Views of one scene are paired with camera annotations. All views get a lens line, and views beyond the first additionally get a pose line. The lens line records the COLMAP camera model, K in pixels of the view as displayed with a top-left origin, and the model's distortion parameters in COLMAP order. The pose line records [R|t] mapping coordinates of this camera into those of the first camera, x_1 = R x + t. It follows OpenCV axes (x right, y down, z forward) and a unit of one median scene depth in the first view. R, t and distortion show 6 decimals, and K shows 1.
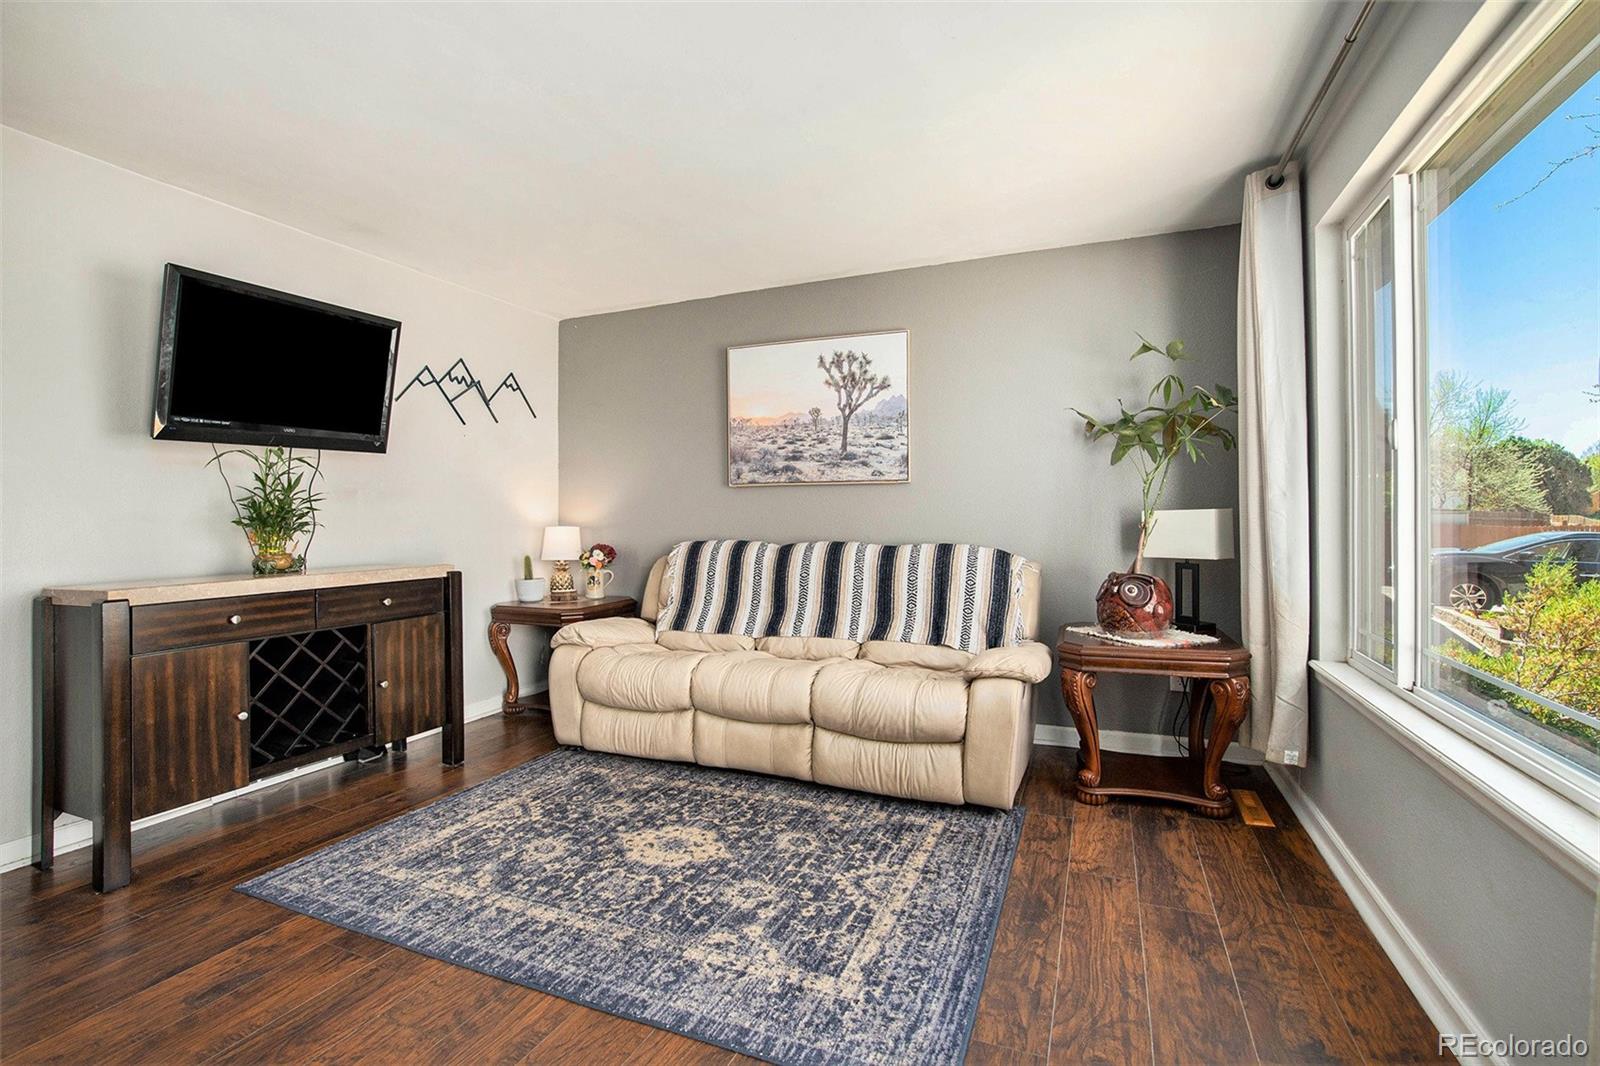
lens RADIAL K [[725.1, 0, 801.7], [0, 725.1, 526.4], [0, 0, 1]] dist [-0.021260, 0.007028]
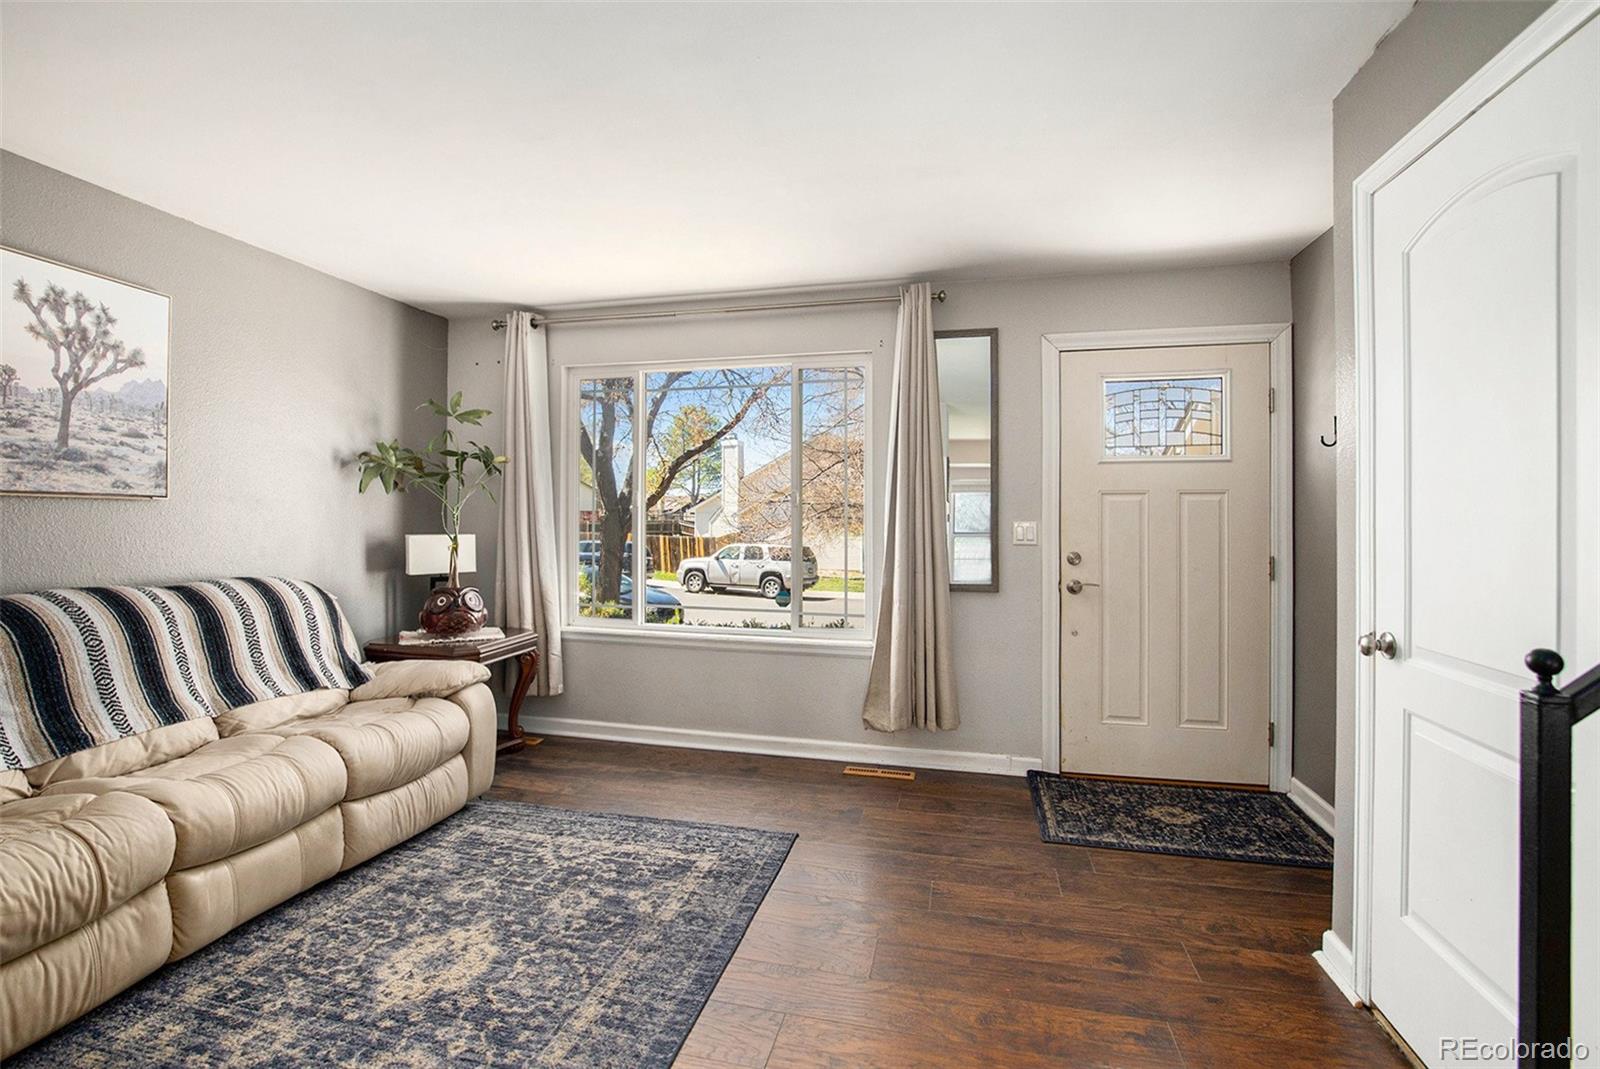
lens RADIAL K [[725.1, 0, 801.7], [0, 725.1, 527.9], [0, 0, 1]] dist [-0.021260, 0.007028]
pose [[-0.145962, -0.002318, 0.989288, -0.934567], [0.009764, 0.999945, 0.003783, -0.039507], [-0.989242, 0.010212, -0.145931, 0.642955]]
